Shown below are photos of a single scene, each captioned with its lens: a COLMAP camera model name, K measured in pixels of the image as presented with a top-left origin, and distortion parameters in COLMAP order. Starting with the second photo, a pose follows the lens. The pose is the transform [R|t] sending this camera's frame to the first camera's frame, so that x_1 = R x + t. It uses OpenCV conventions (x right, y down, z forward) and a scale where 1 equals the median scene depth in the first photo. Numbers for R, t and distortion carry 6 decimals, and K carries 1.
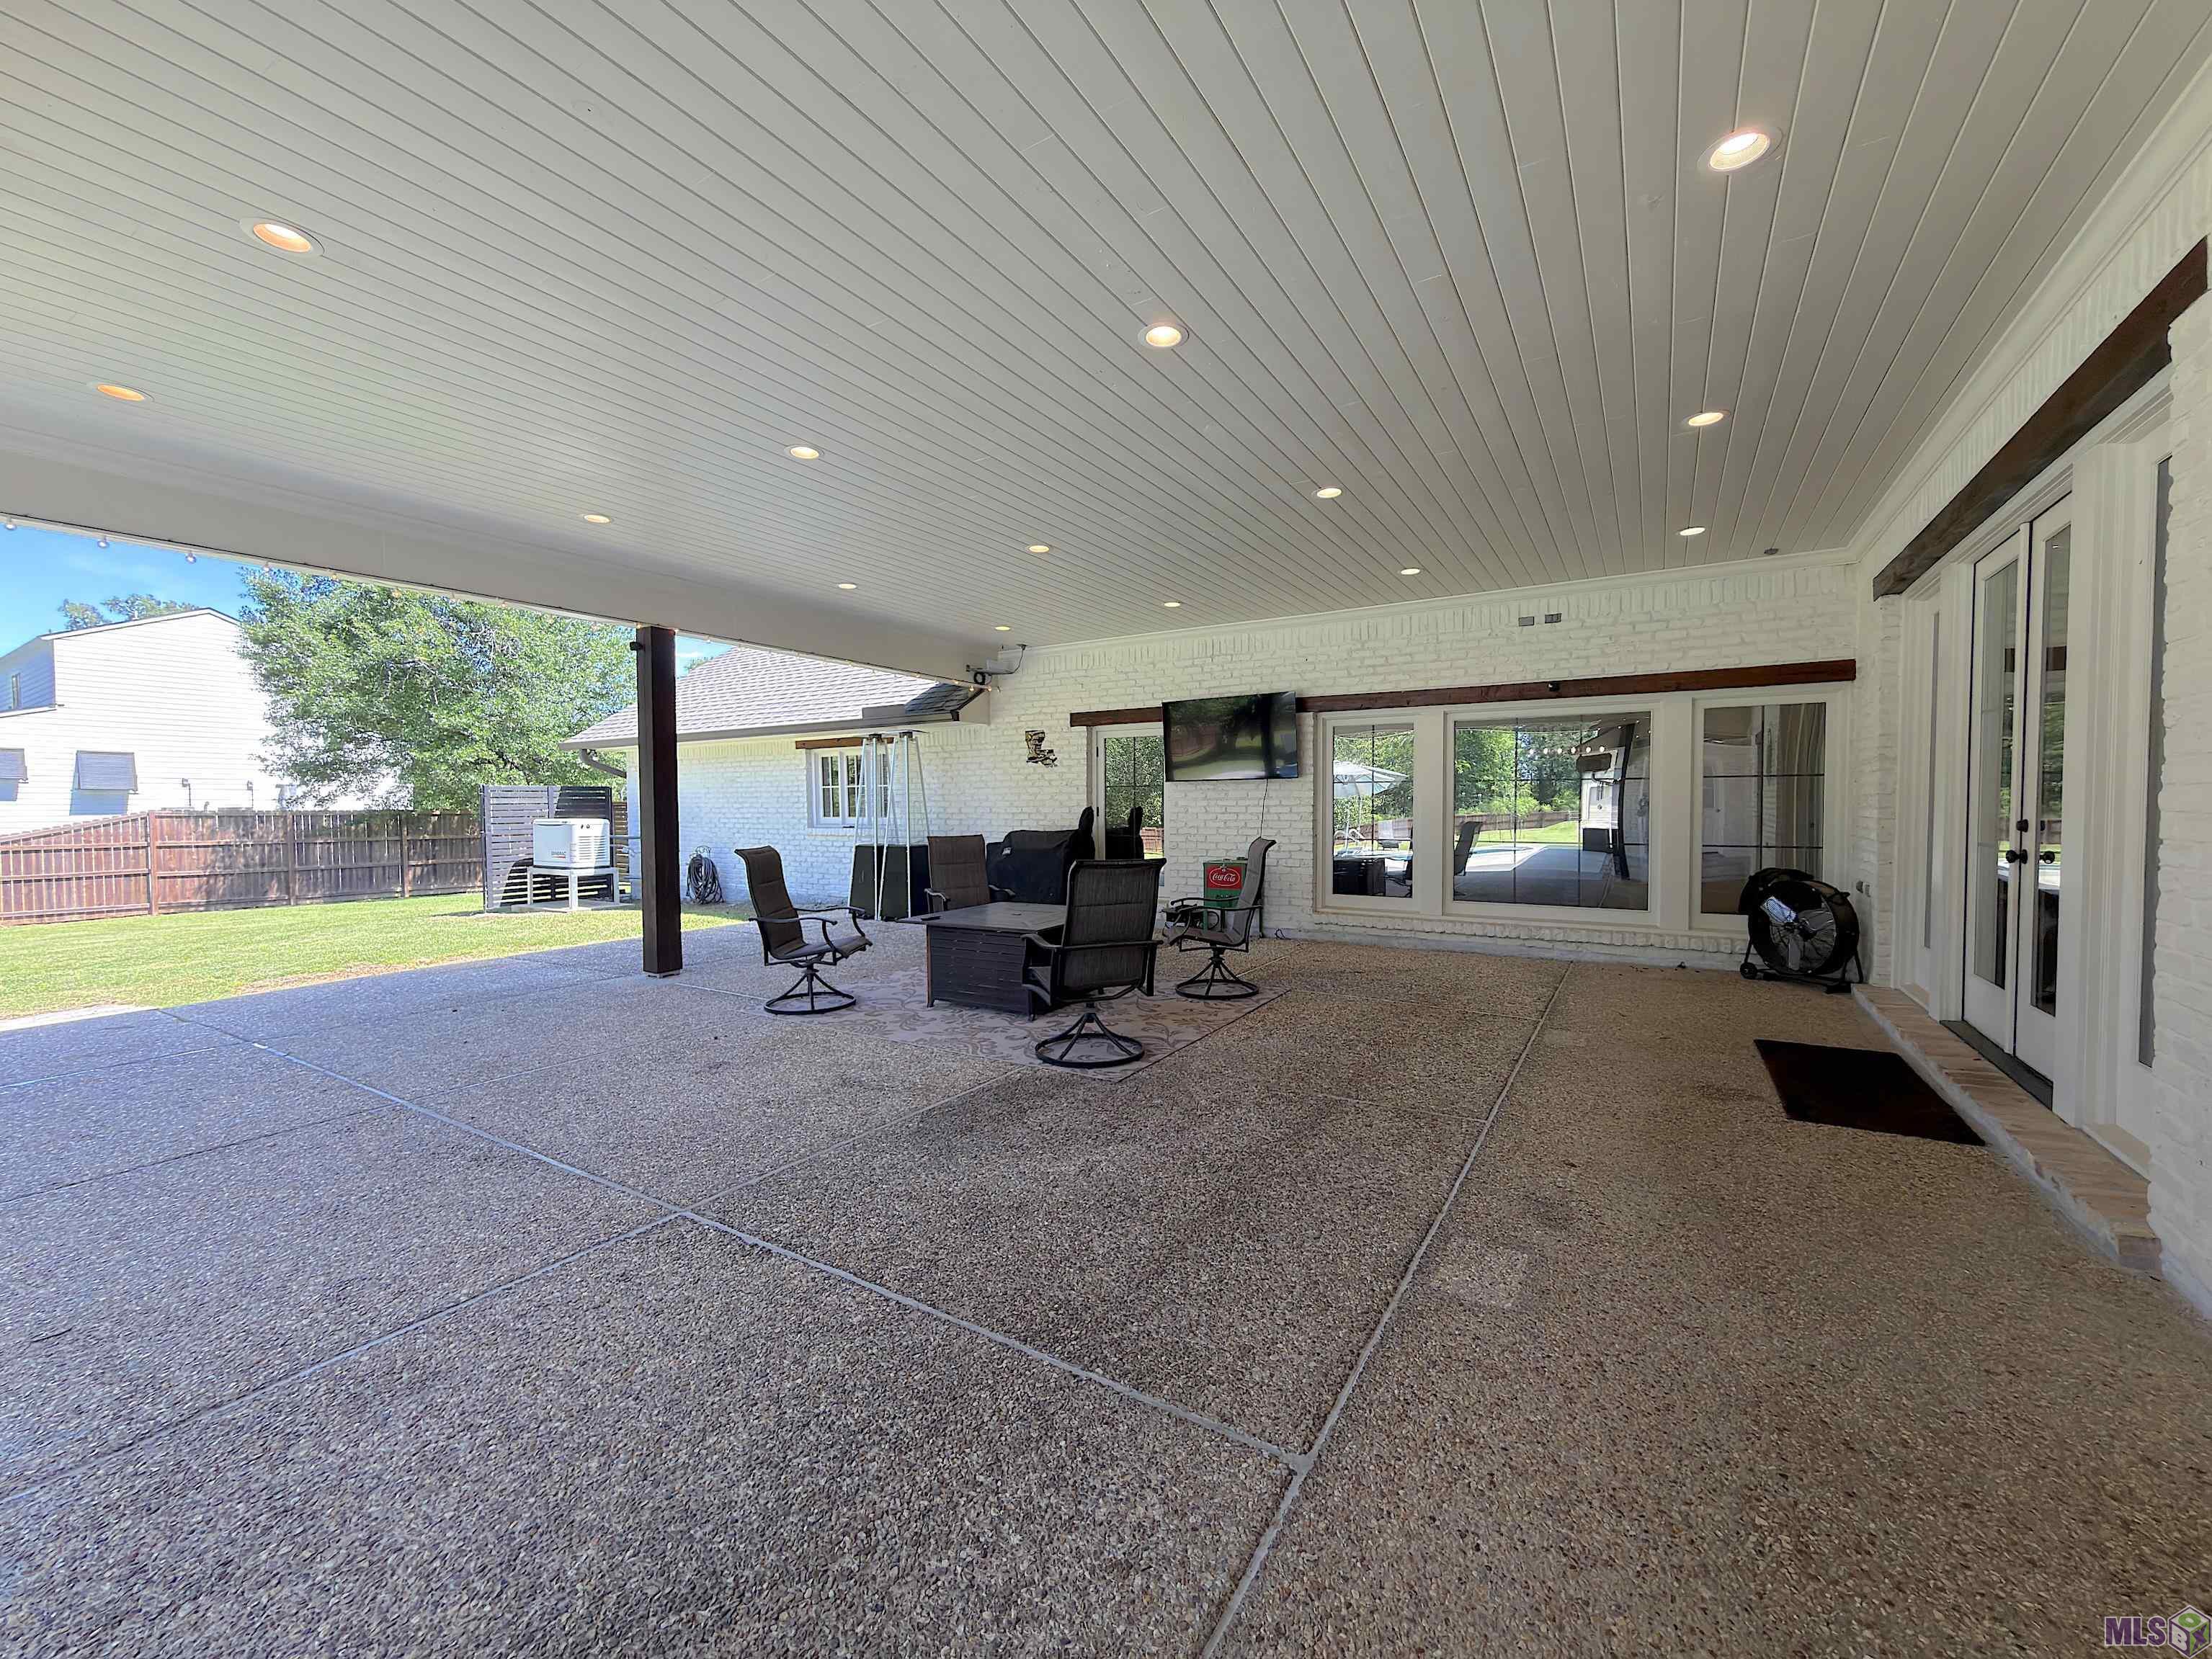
lens RADIAL K [[885.3, 0, 1109.6], [0, 885.3, 835.9], [0, 0, 1]] dist [-0.001621, -0.000267]
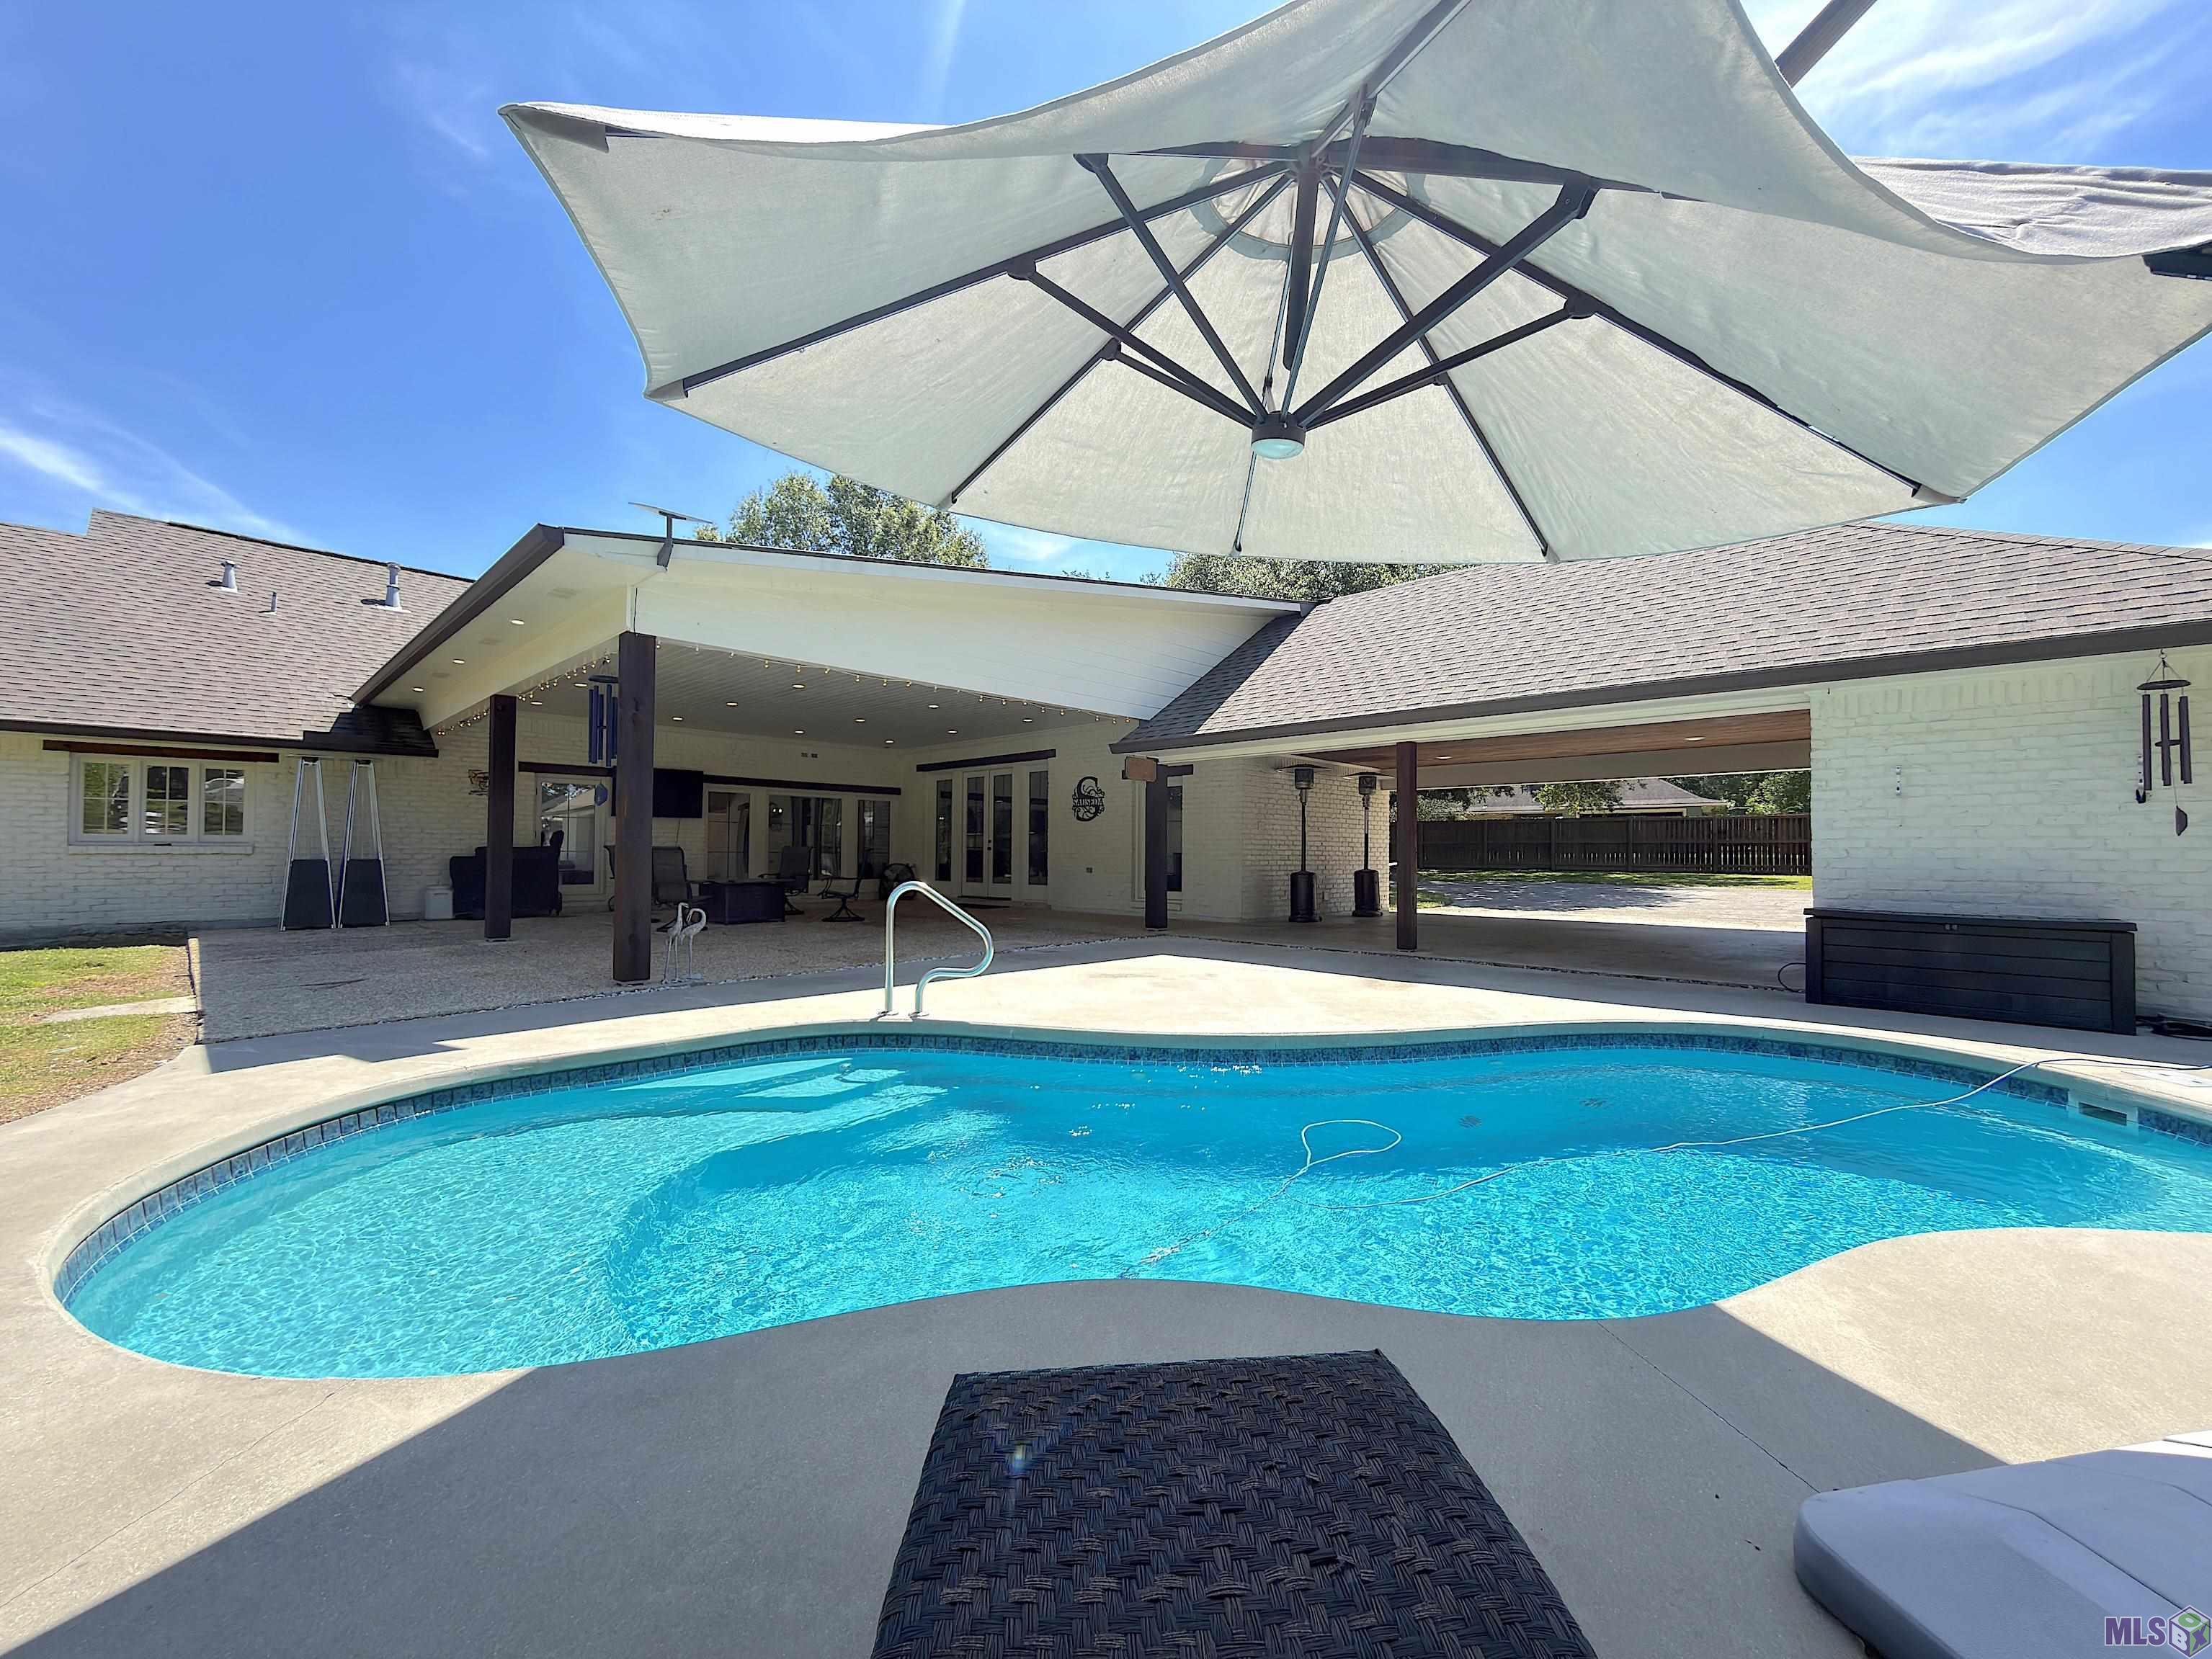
lens RADIAL K [[885.3, 0, 1110.5], [0, 885.3, 826.2], [0, 0, 1]] dist [-0.001621, -0.000267]
pose [[0.203814, 0.037204, 0.978302, -1.586898], [0.029225, 0.998601, -0.044065, 0.064085], [-0.978573, 0.037572, 0.202441, -0.224247]]
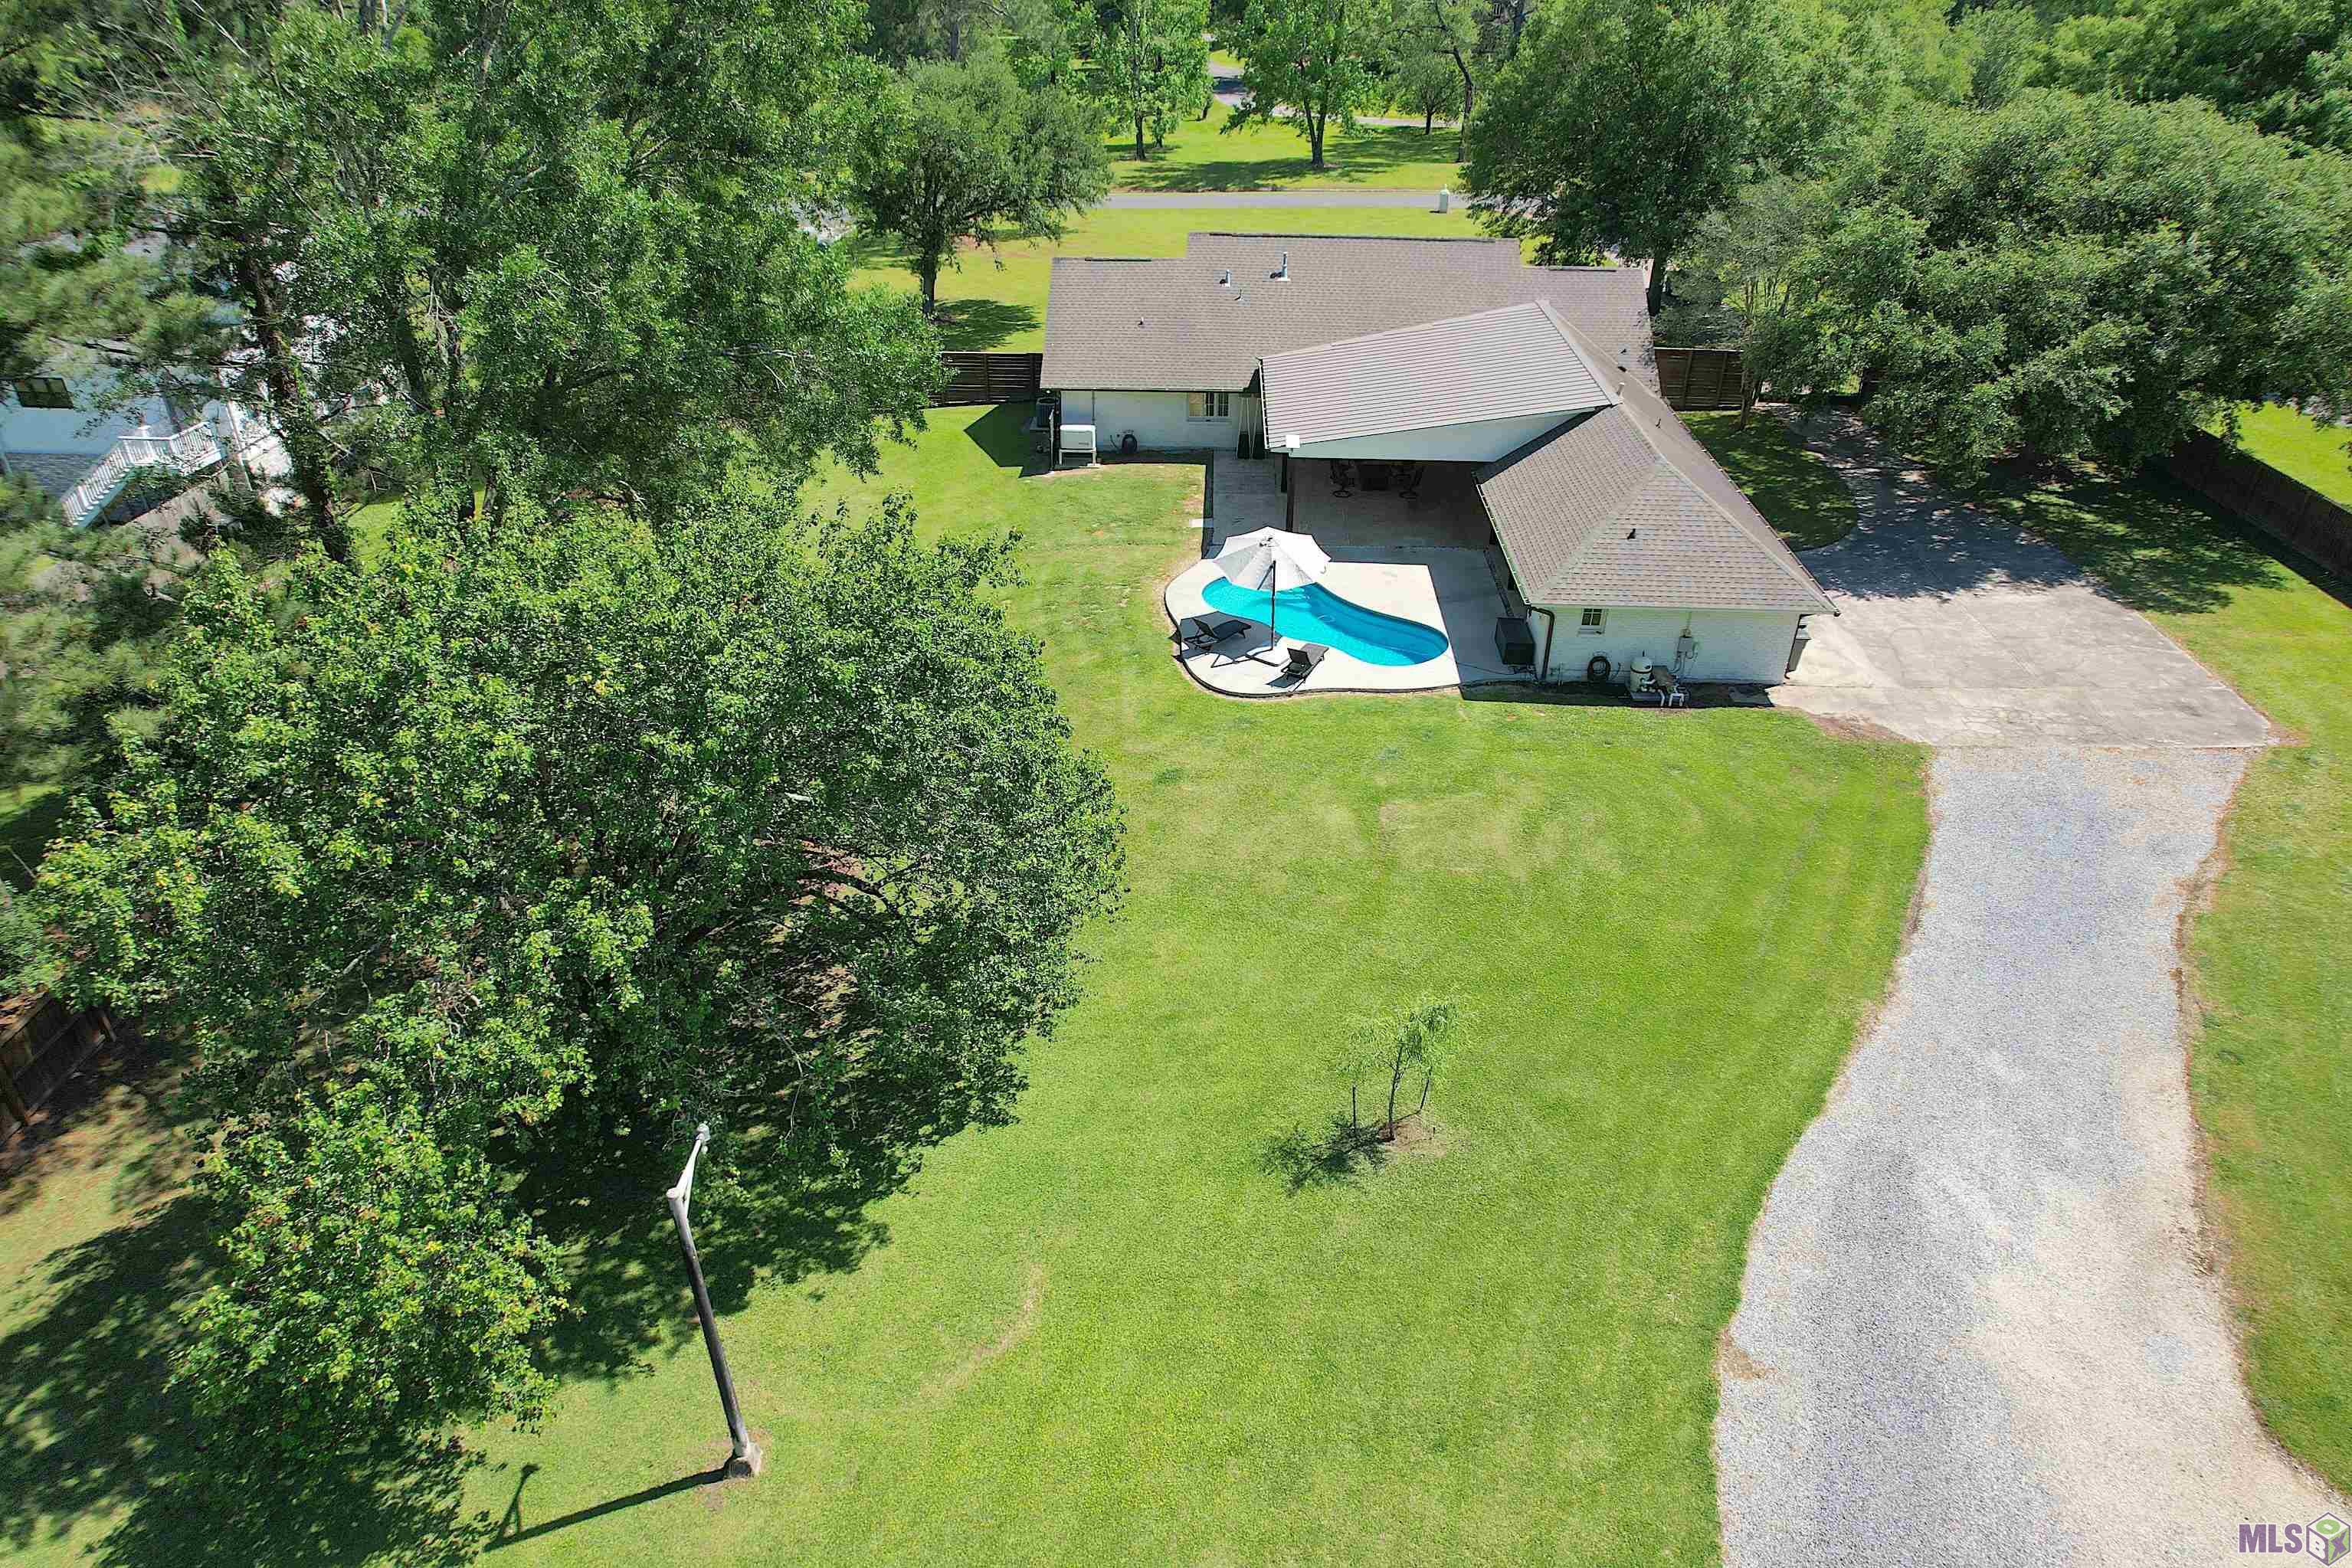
lens RADIAL K [[1497.8, 0, 1172.8], [0, 1497.8, 768.6], [0, 0, 1]] dist [-0.060629, 0.043851]
pose [[0.865737, -0.243243, 0.437416, -4.140885], [0.003159, 0.876597, 0.481215, -1.987432], [-0.500490, -0.415224, 0.759671, -4.410241]]
